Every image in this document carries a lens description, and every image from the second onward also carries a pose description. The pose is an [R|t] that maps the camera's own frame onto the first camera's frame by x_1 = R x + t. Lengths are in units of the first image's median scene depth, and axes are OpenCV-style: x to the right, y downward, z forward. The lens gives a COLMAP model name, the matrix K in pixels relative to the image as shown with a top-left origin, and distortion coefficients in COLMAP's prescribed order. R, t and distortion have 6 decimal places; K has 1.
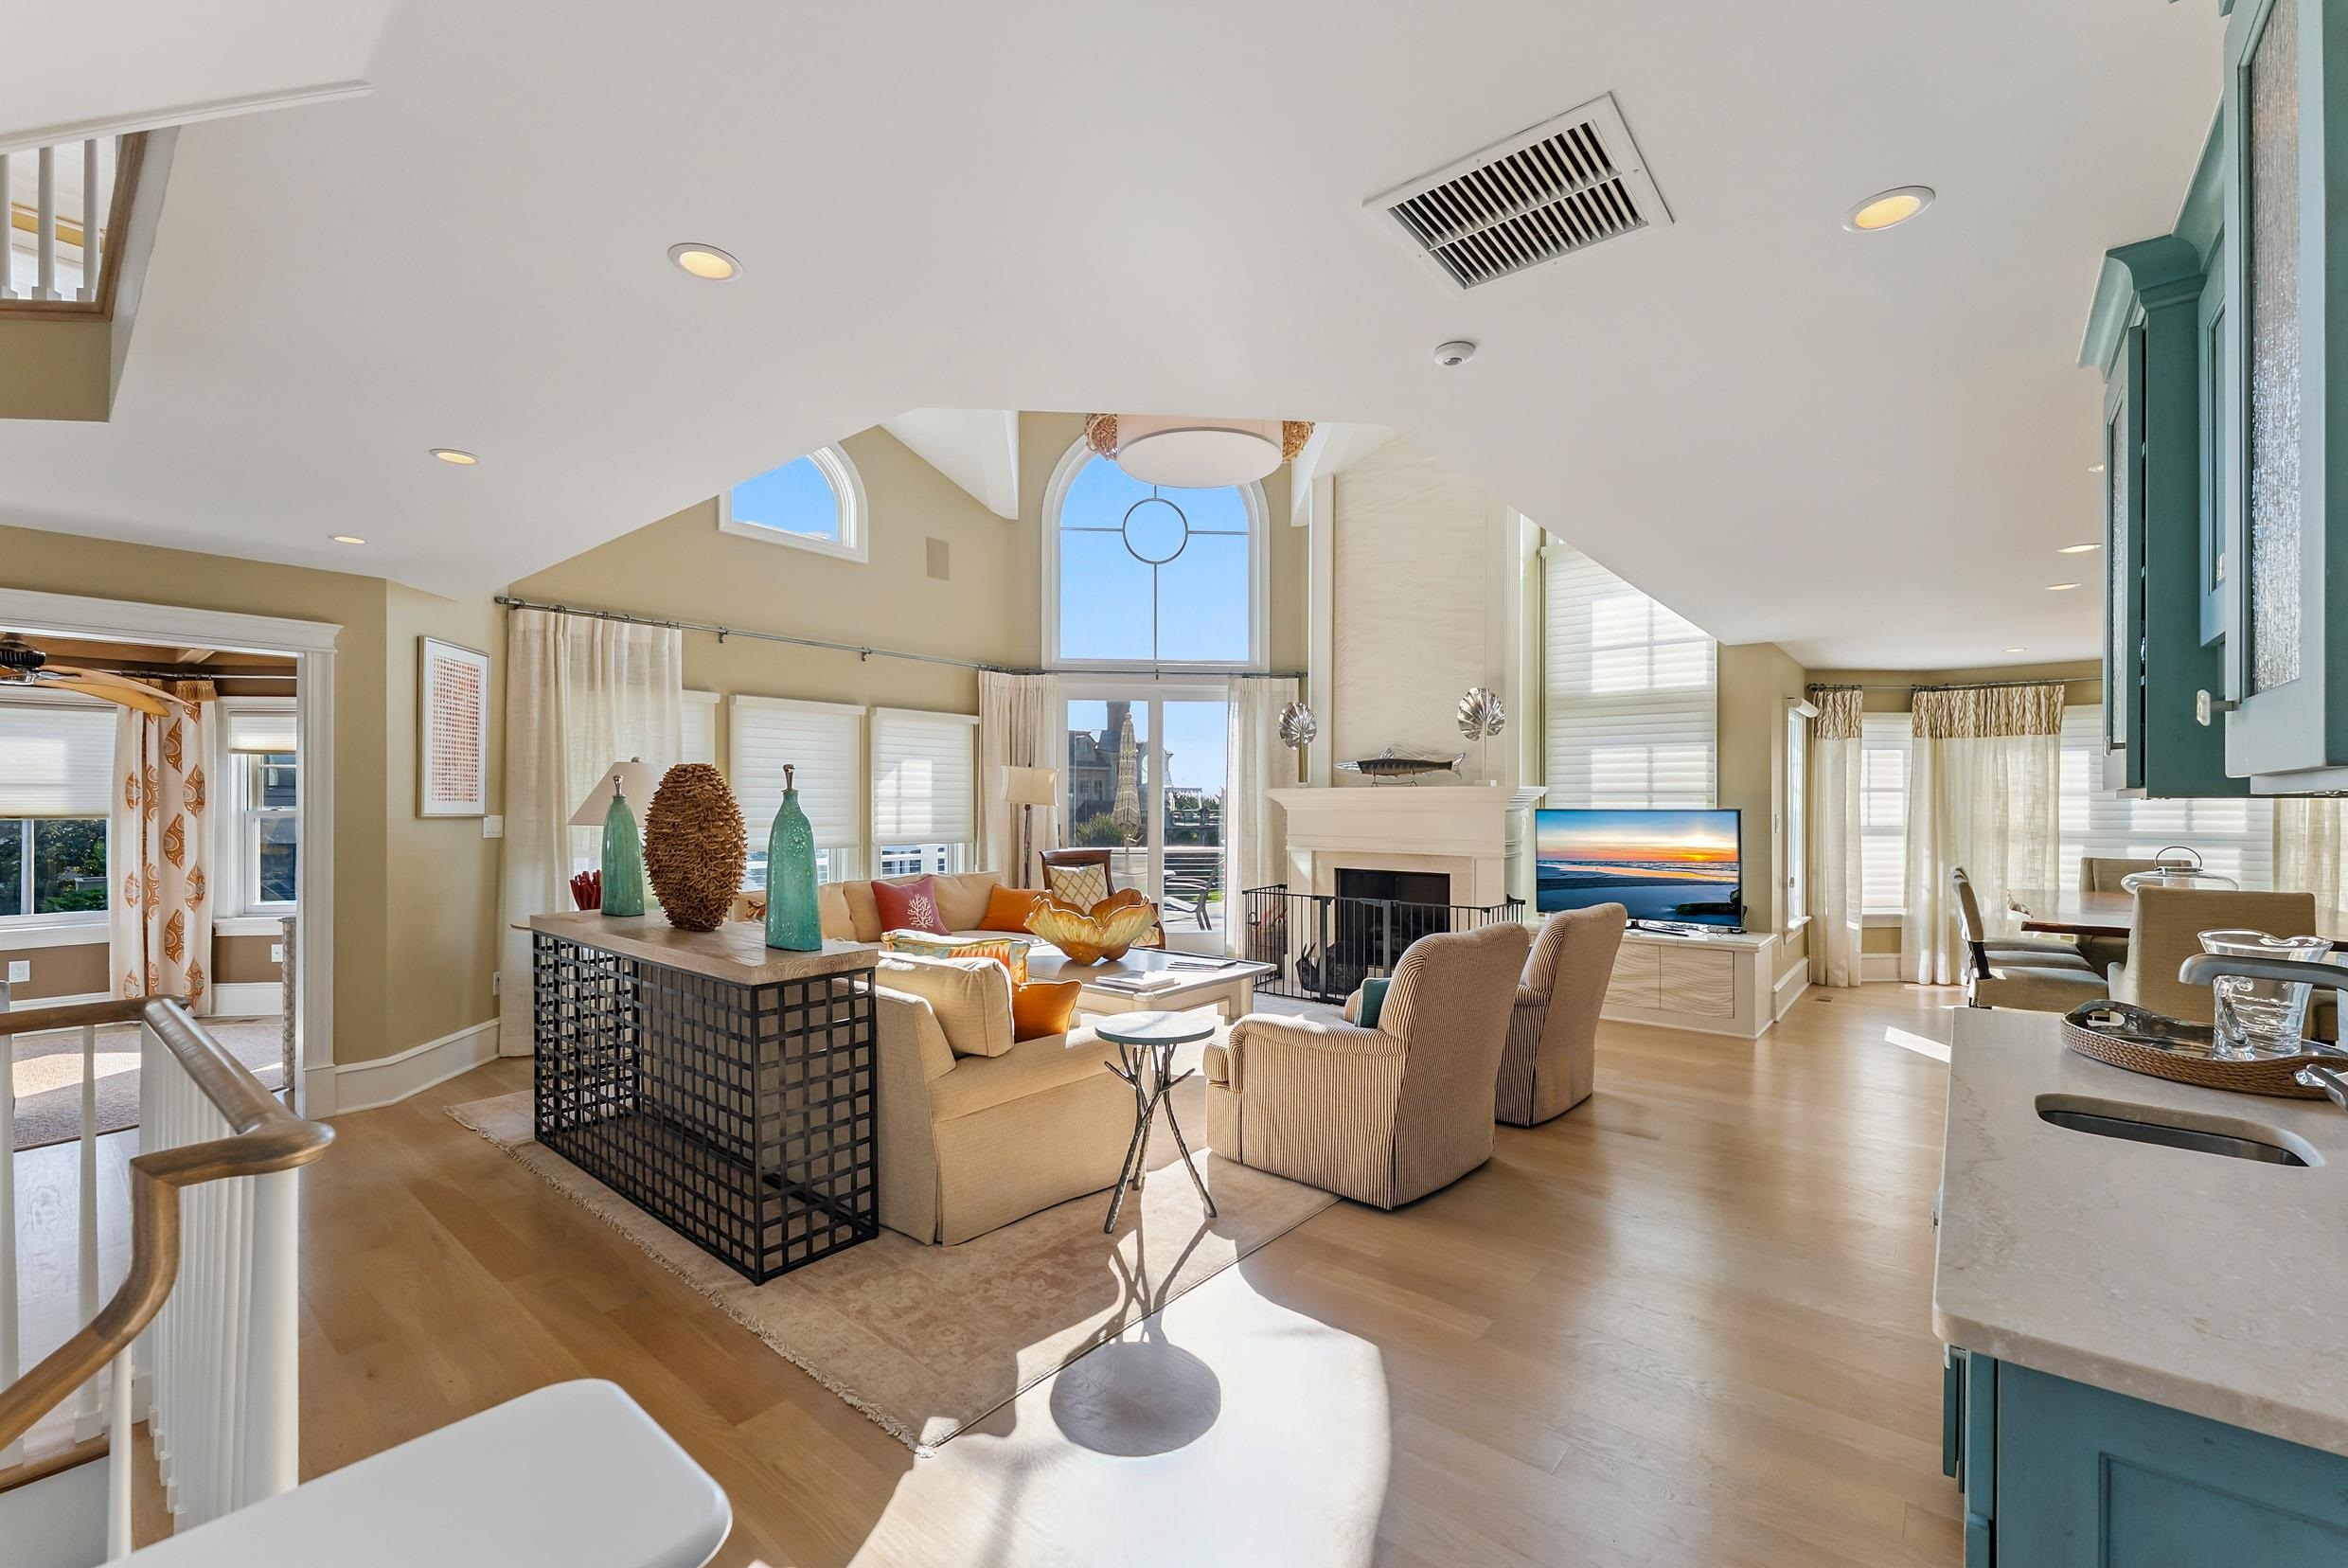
lens RADIAL K [[955.3, 0, 1161.9], [0, 955.3, 797.6], [0, 0, 1]] dist [0.003788, -0.002148]
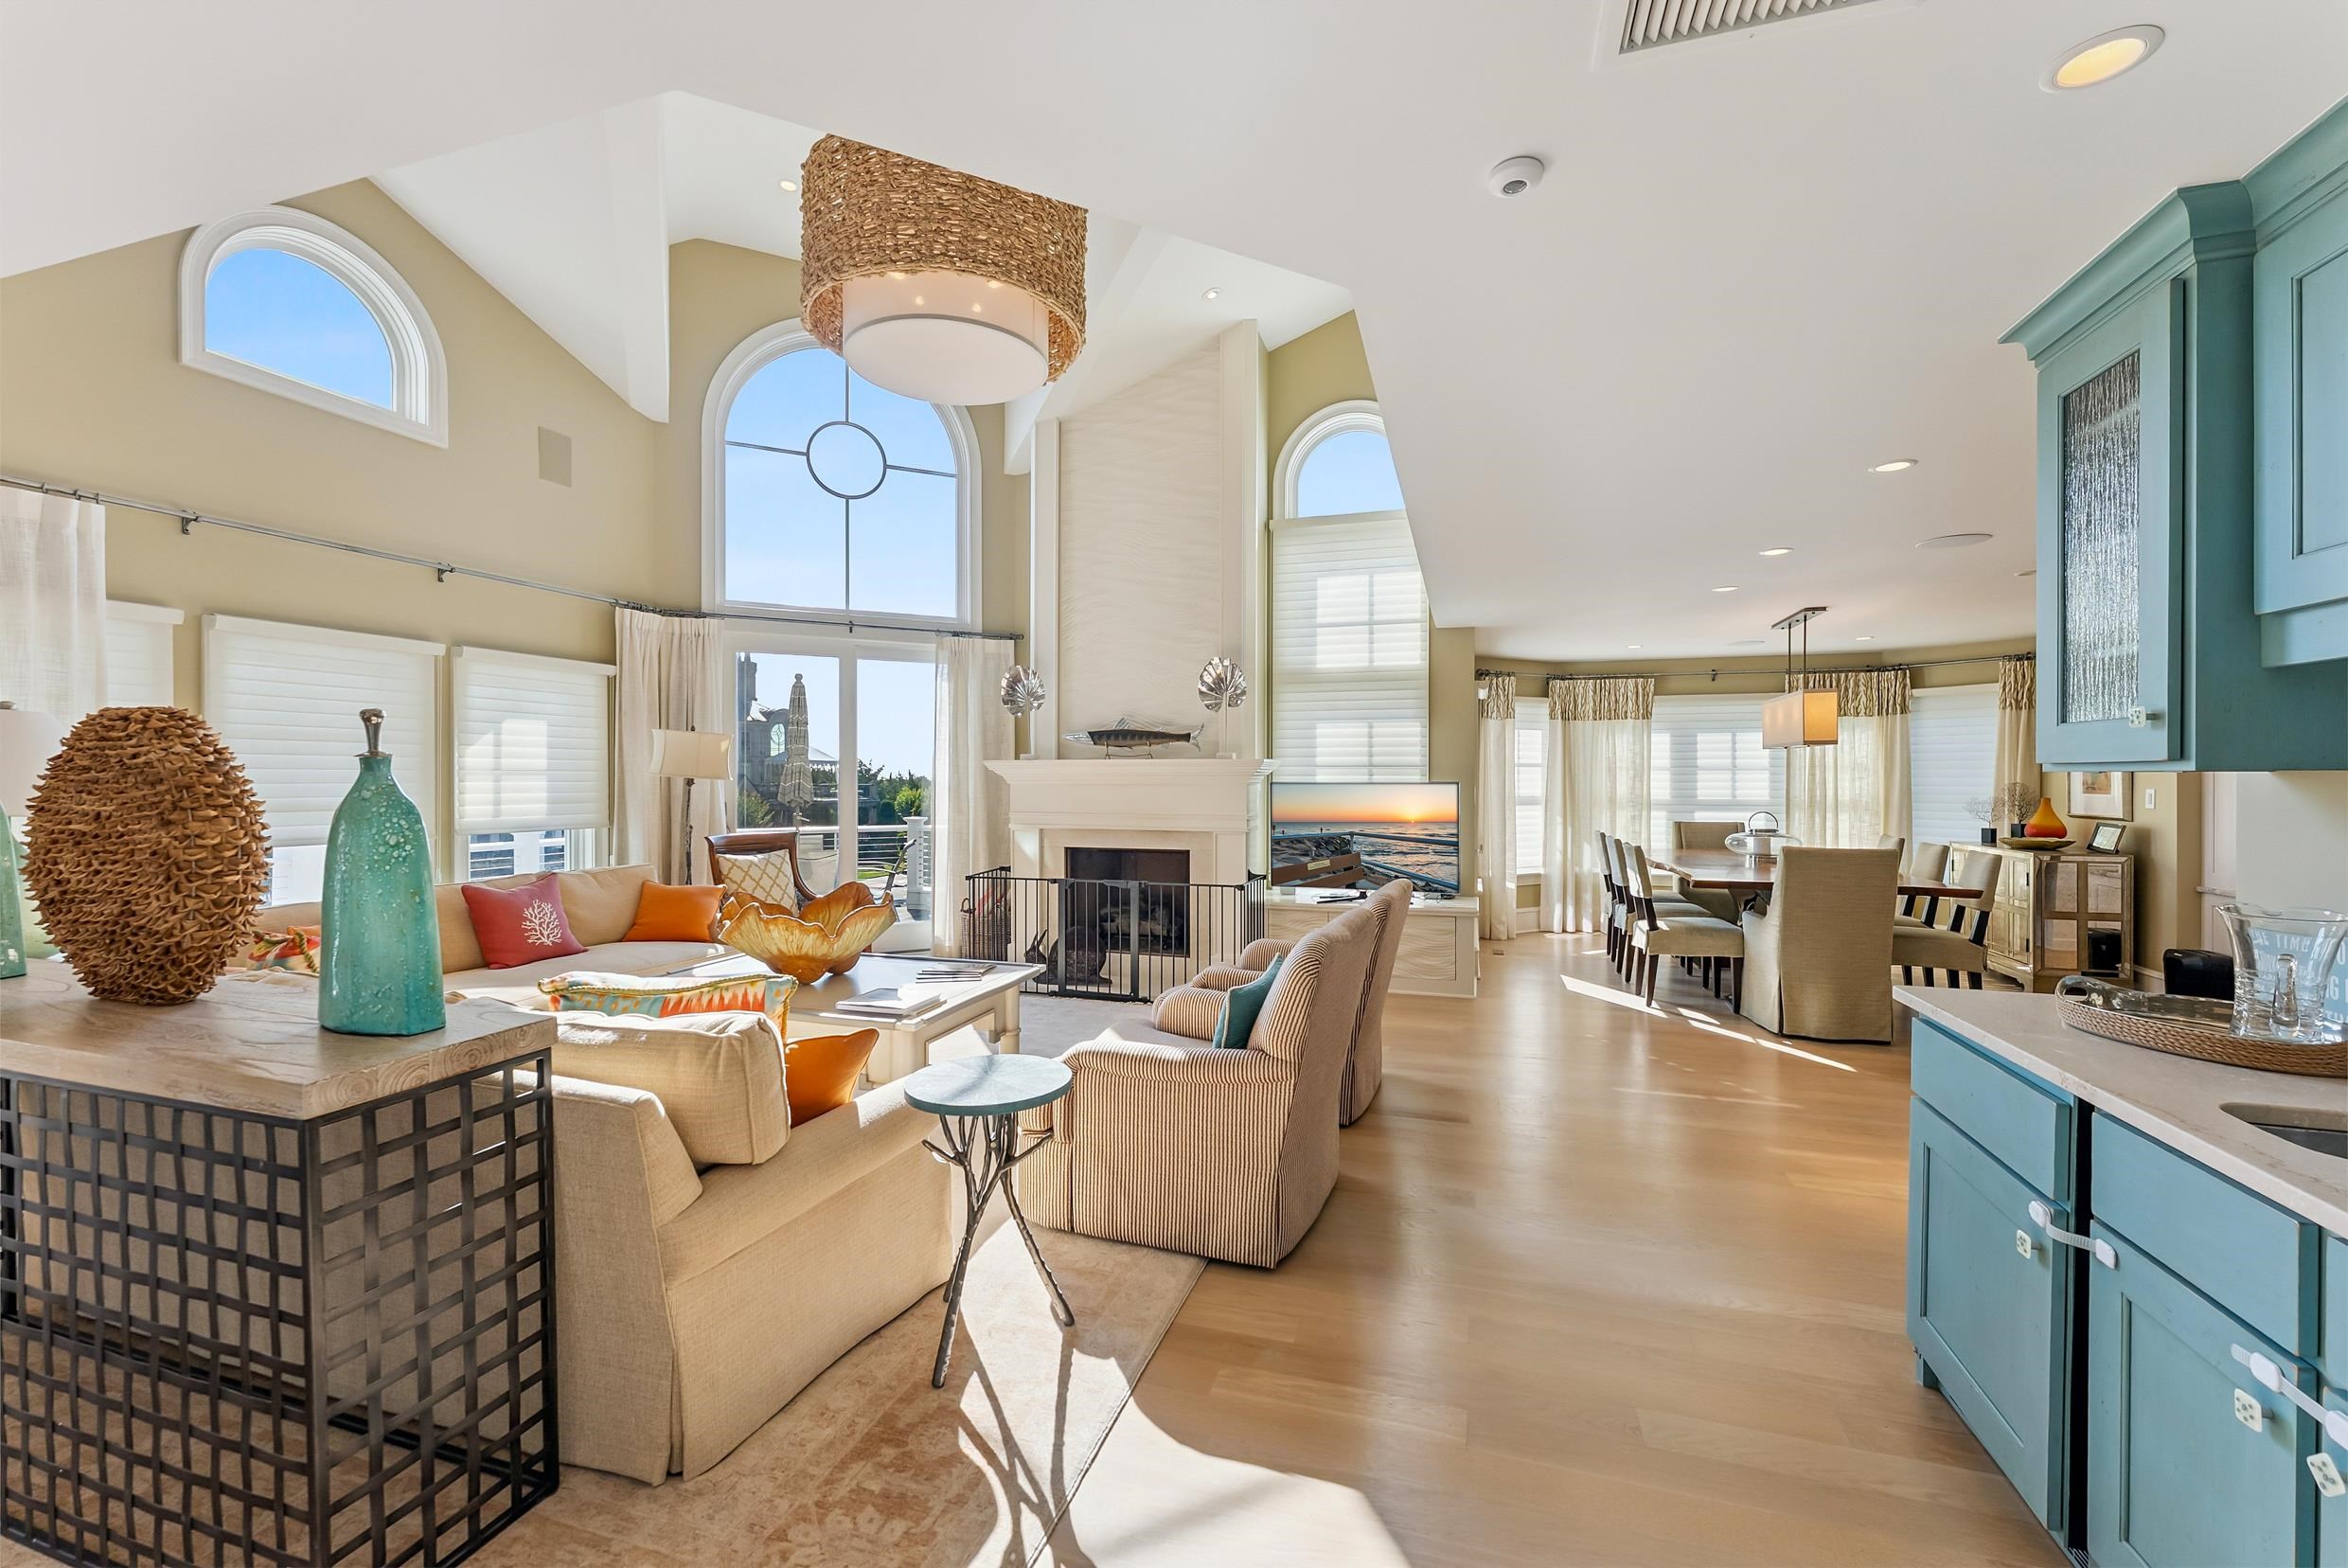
lens RADIAL K [[955.3, 0, 1186.9], [0, 955.3, 778.5], [0, 0, 1]] dist [0.003788, -0.002148]
pose [[0.926923, -0.001366, 0.375248, -0.073392], [-0.001448, 0.999973, 0.007215, 0.000992], [-0.375248, -0.007231, 0.926896, 0.137575]]
